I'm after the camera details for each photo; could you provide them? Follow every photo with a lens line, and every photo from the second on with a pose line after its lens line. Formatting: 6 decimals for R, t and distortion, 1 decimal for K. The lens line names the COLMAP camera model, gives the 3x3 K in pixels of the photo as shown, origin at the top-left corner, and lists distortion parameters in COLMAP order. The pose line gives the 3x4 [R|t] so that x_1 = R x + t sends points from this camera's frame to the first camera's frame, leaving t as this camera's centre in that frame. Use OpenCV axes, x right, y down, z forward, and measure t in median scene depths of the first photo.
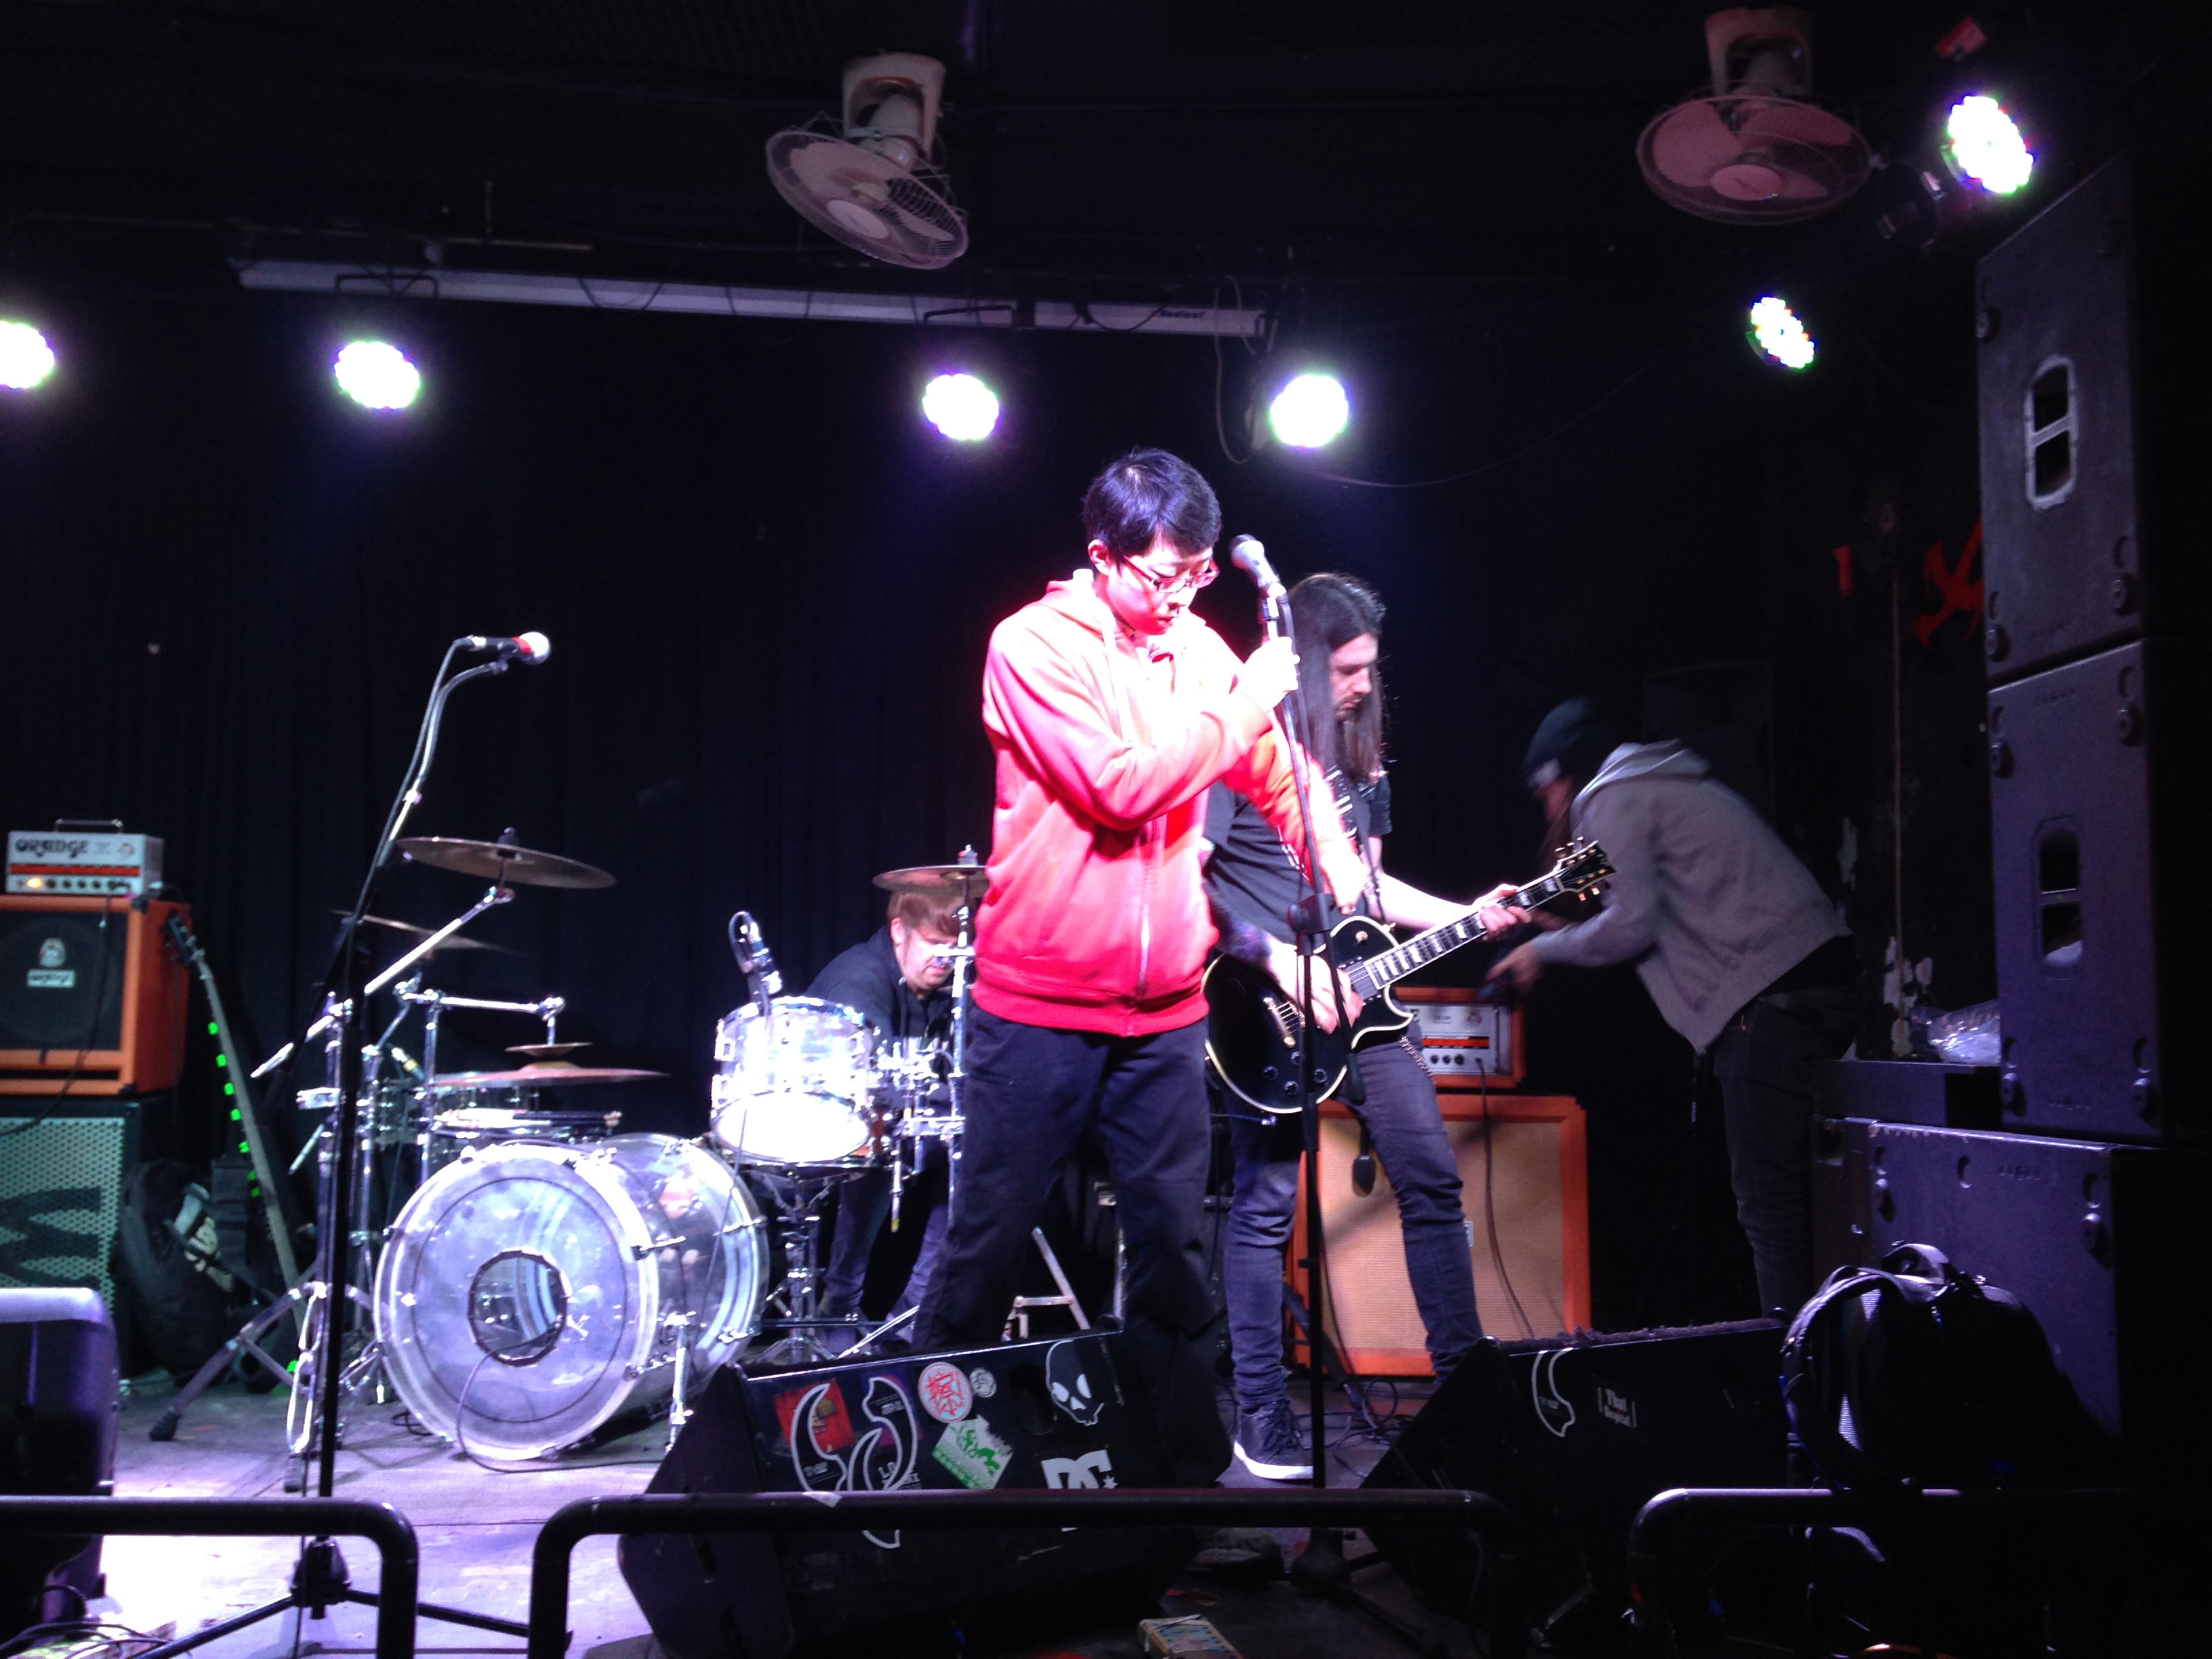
lens RADIAL K [[2089.7, 0, 1121.7], [0, 2089.7, 792.4], [0, 0, 1]] dist [0.207508, -0.335113]
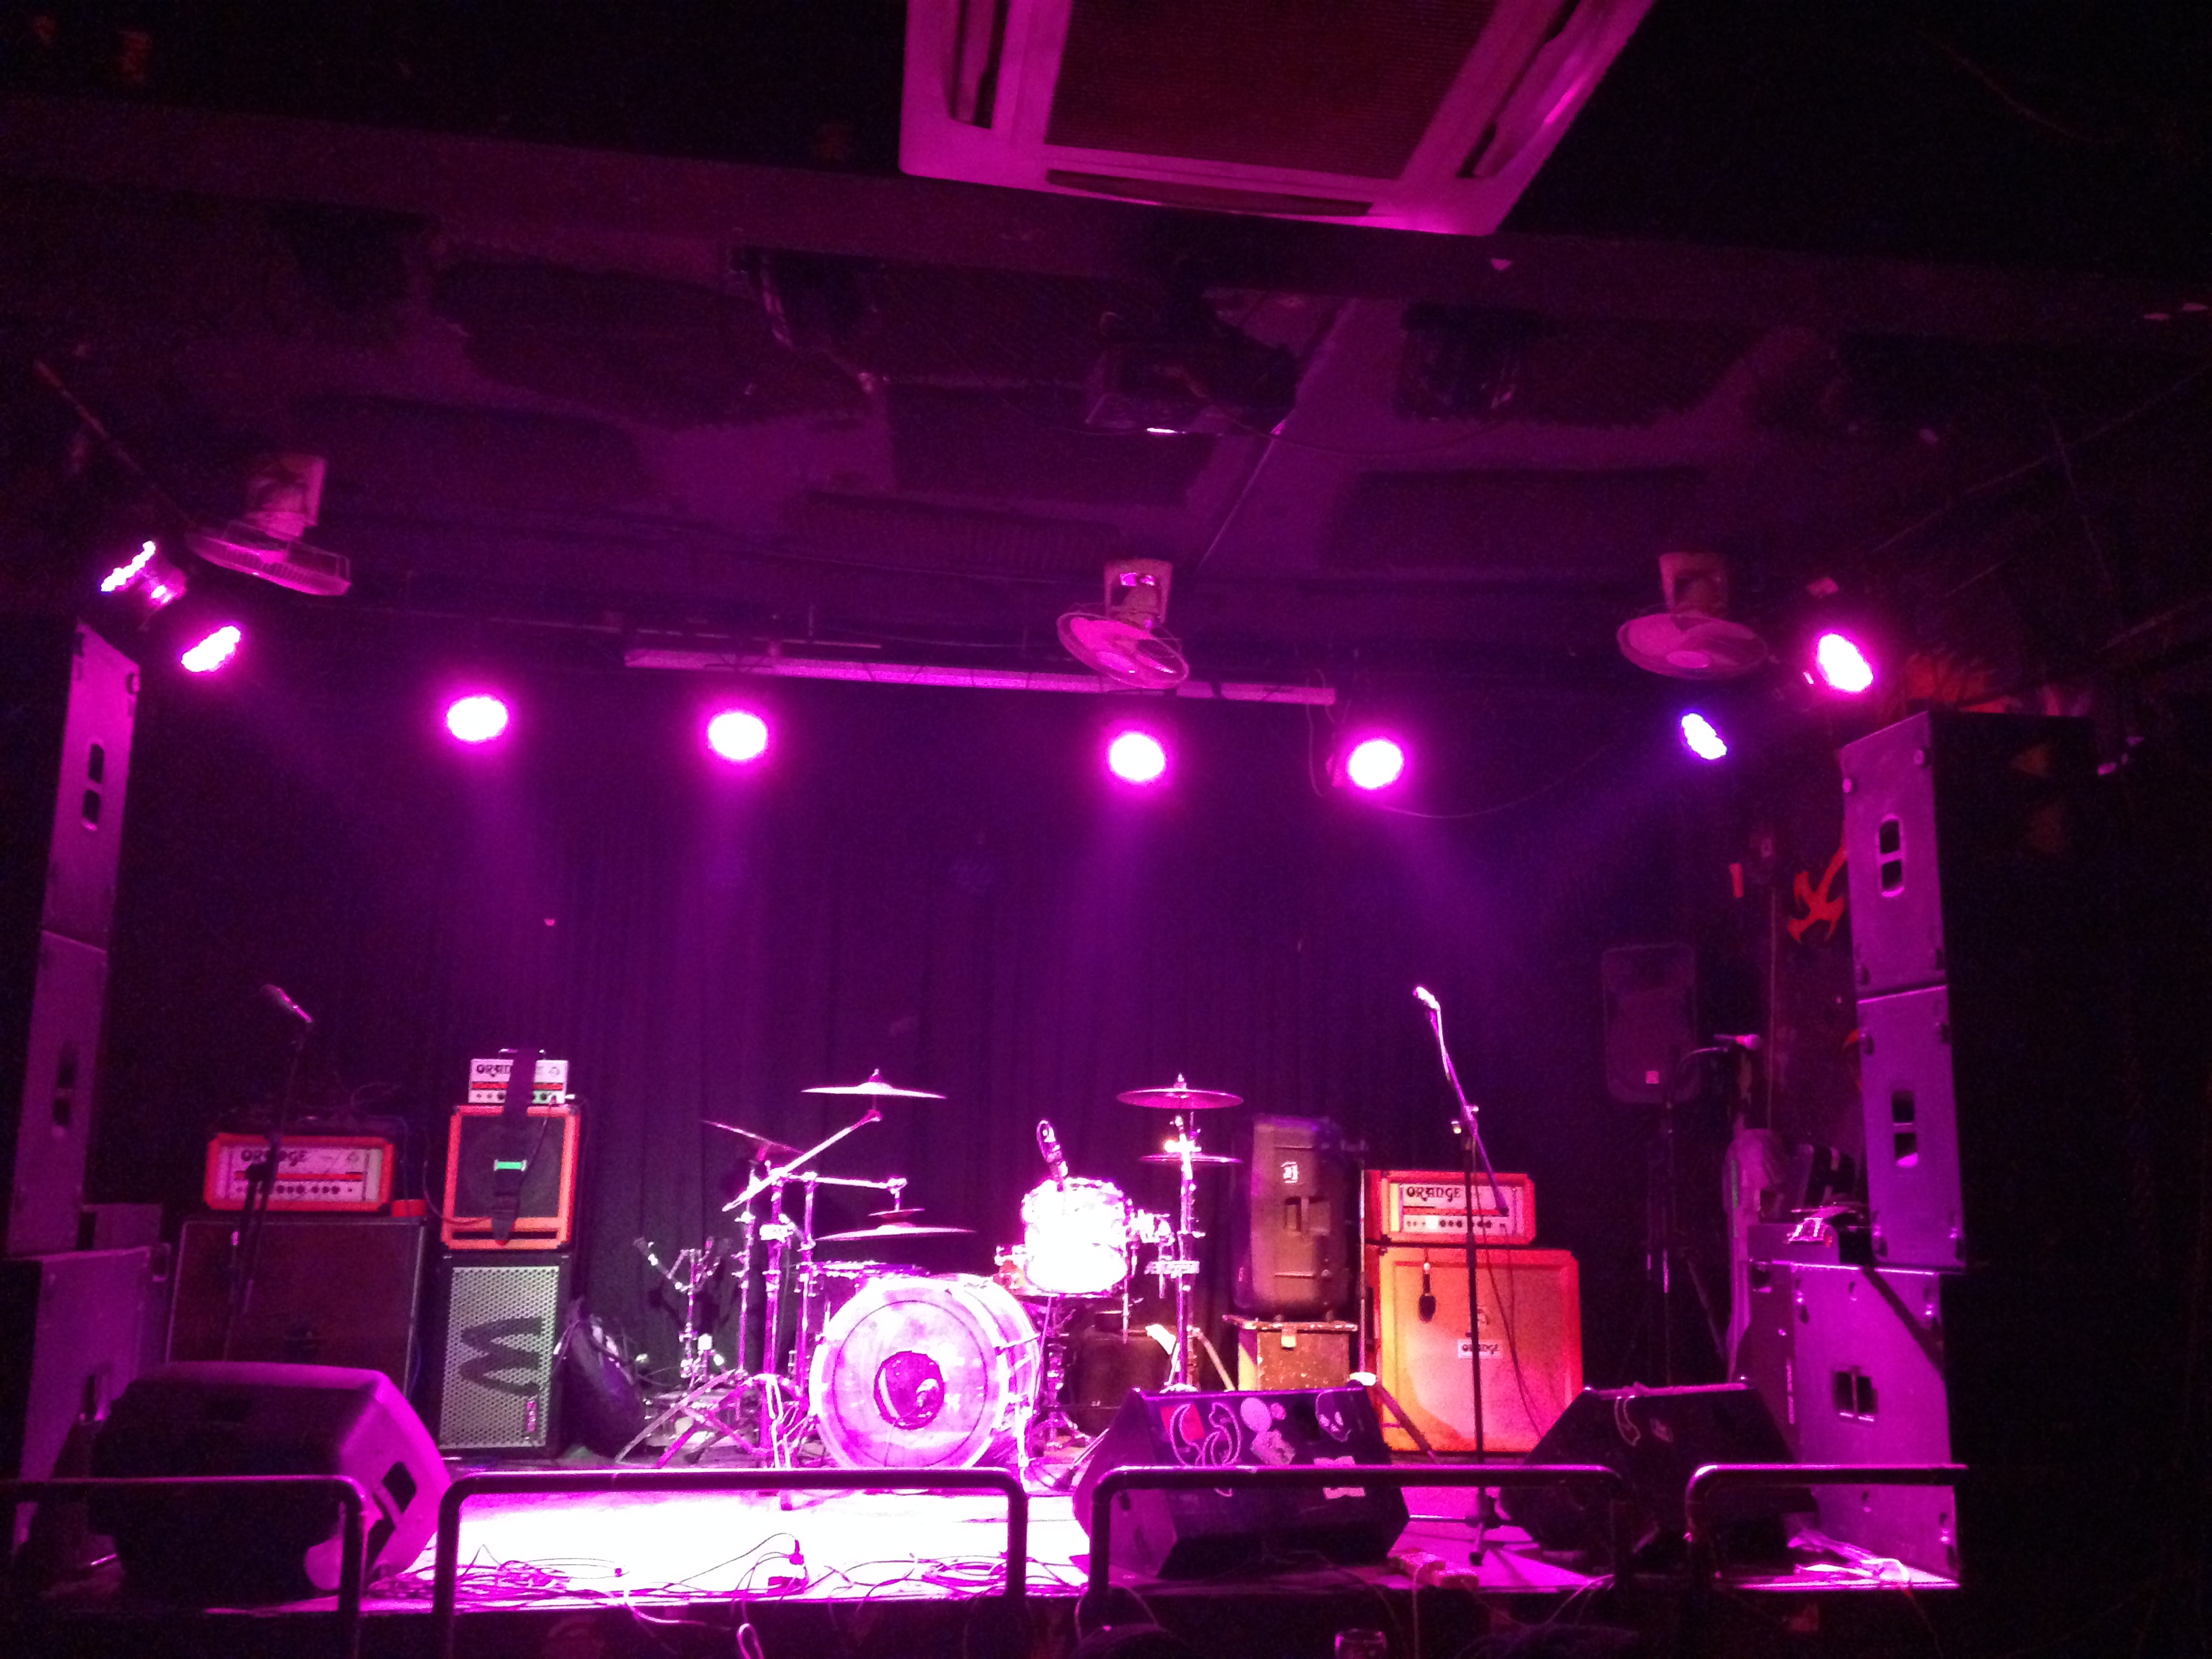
lens RADIAL K [[2089.7, 0, 1121.7], [0, 2089.7, 792.4], [0, 0, 1]] dist [0.207508, -0.335113]
pose [[0.996200, 0.016143, 0.085591, -0.244862], [-0.009335, 0.996803, -0.079350, -0.055413], [-0.086598, 0.078249, 0.993166, -0.484921]]
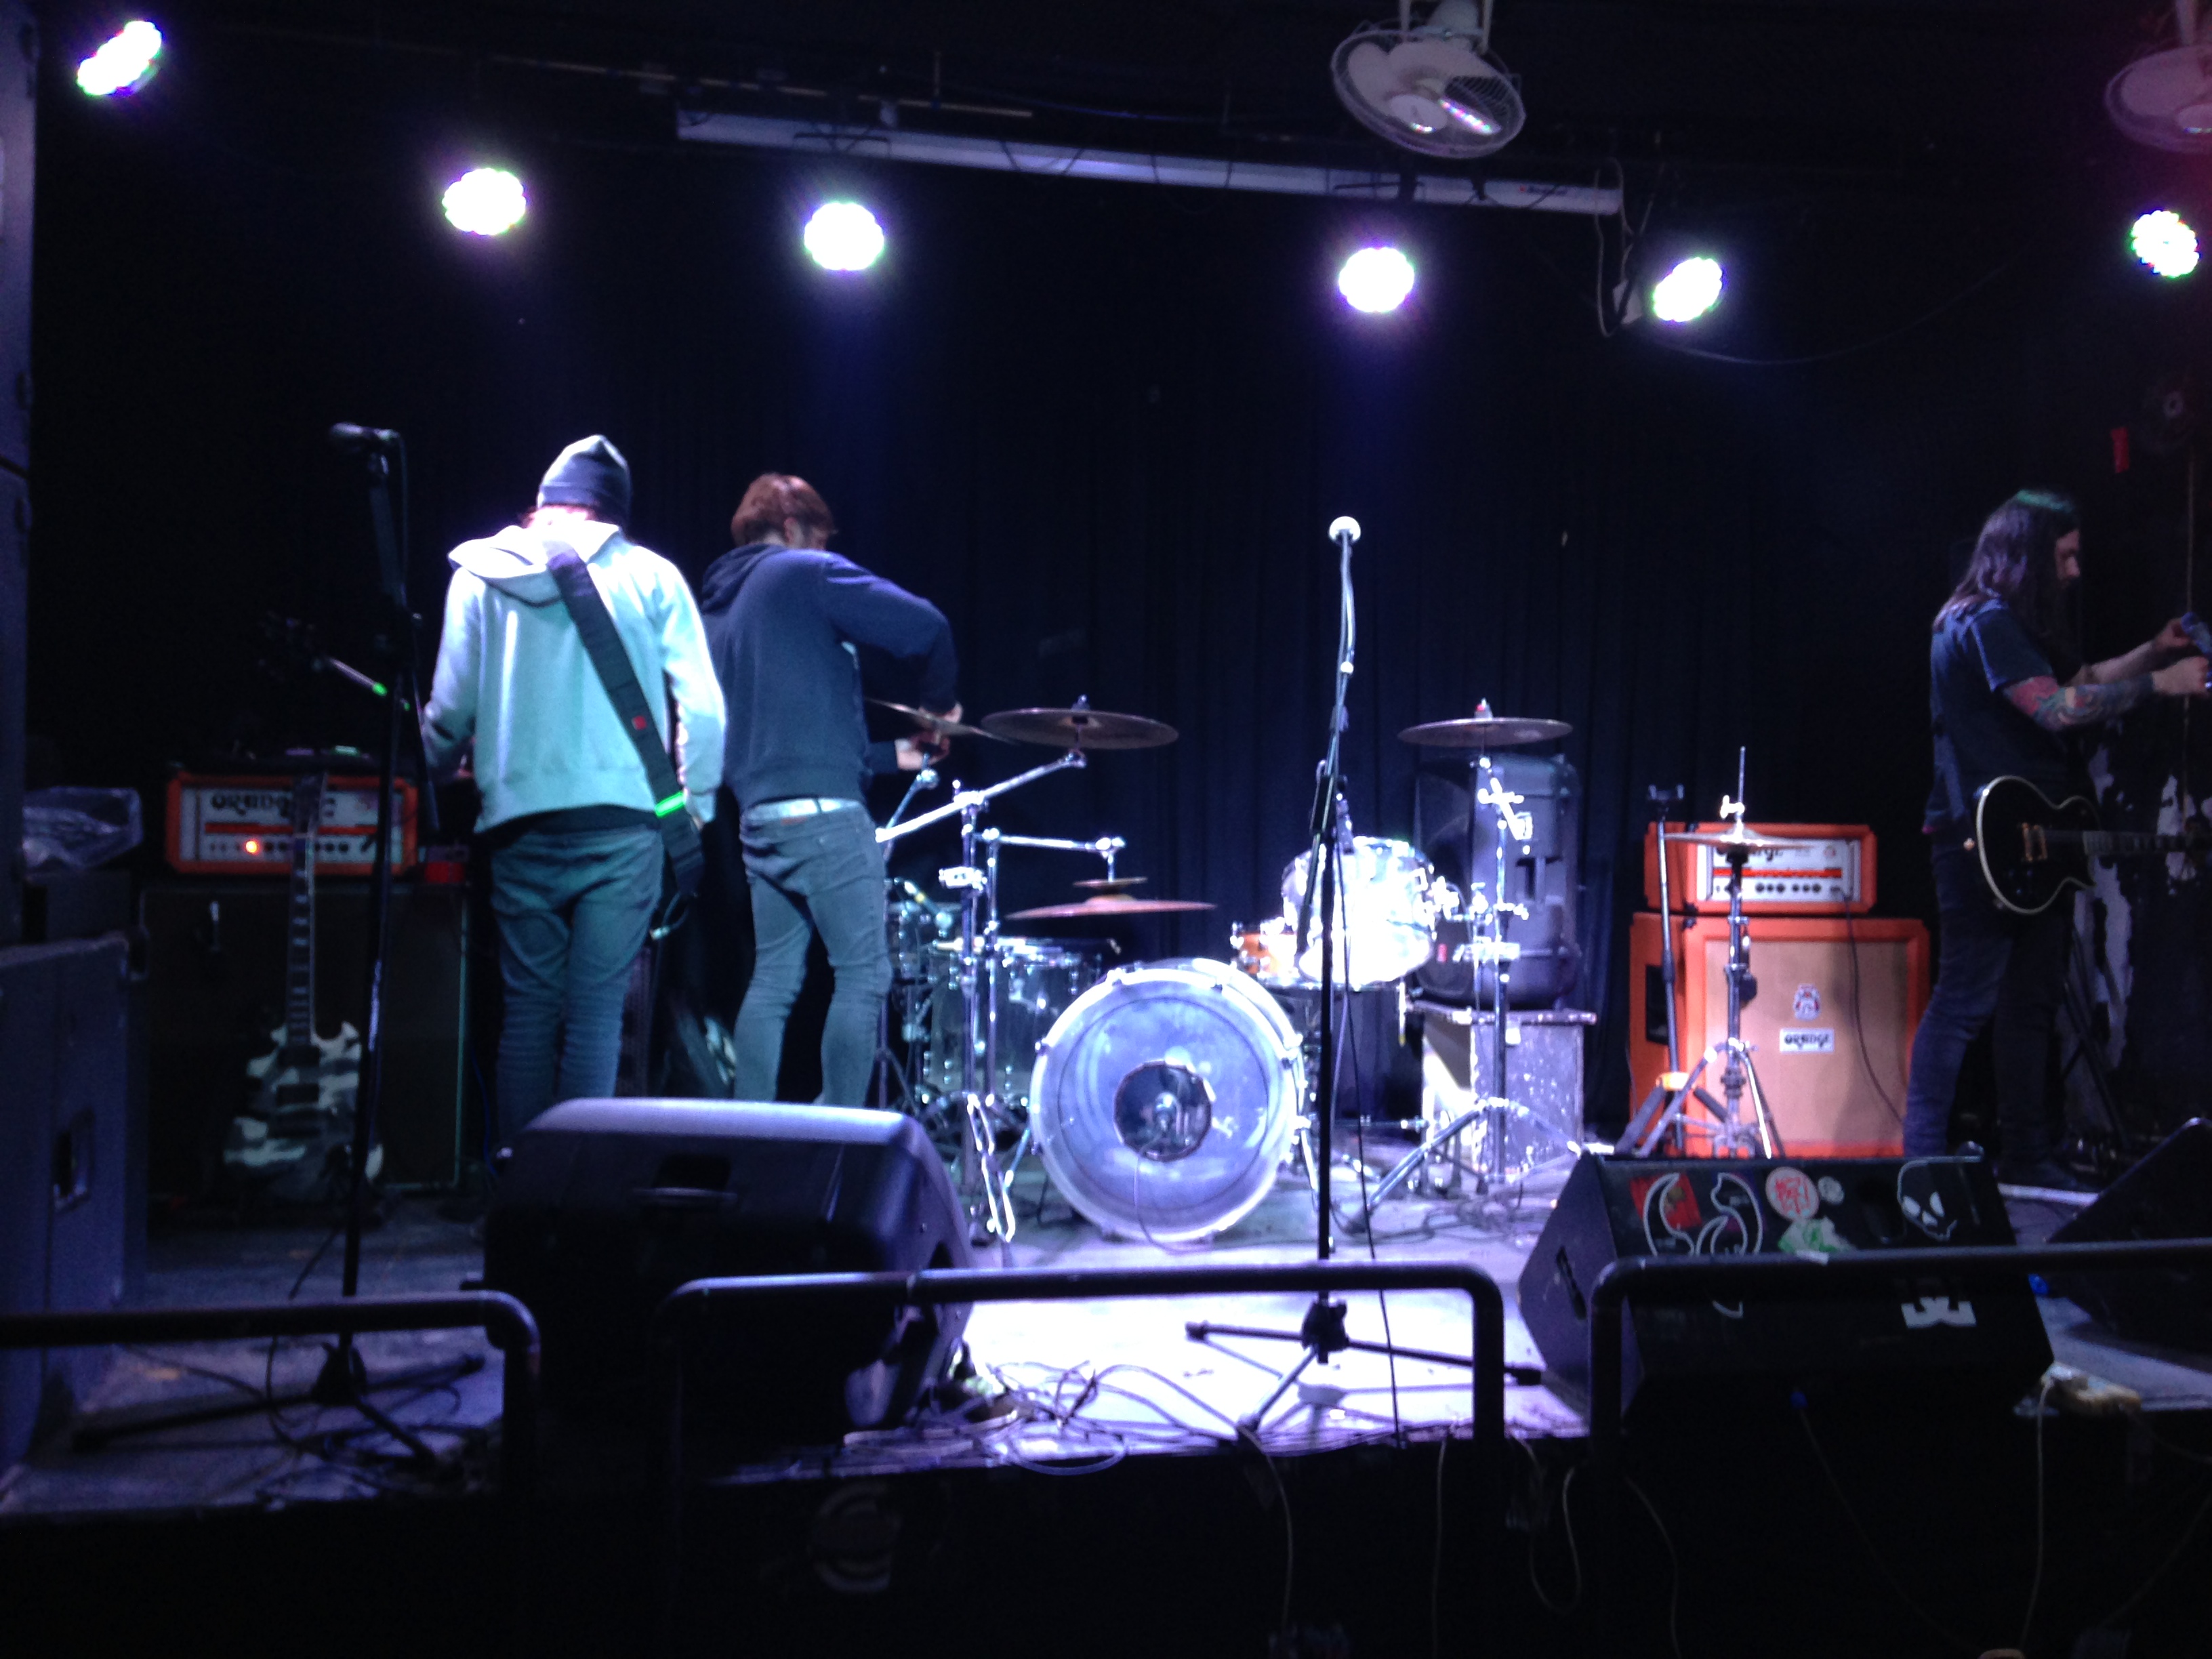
lens RADIAL K [[2085.6, 0, 1106.0], [0, 2085.6, 829.5], [0, 0, 1]] dist [0.155431, -0.254542]
pose [[0.989991, -0.004078, 0.141068, -0.426610], [-0.010339, 0.994801, 0.101312, -0.016727], [-0.140748, -0.101757, 0.984802, -0.061606]]
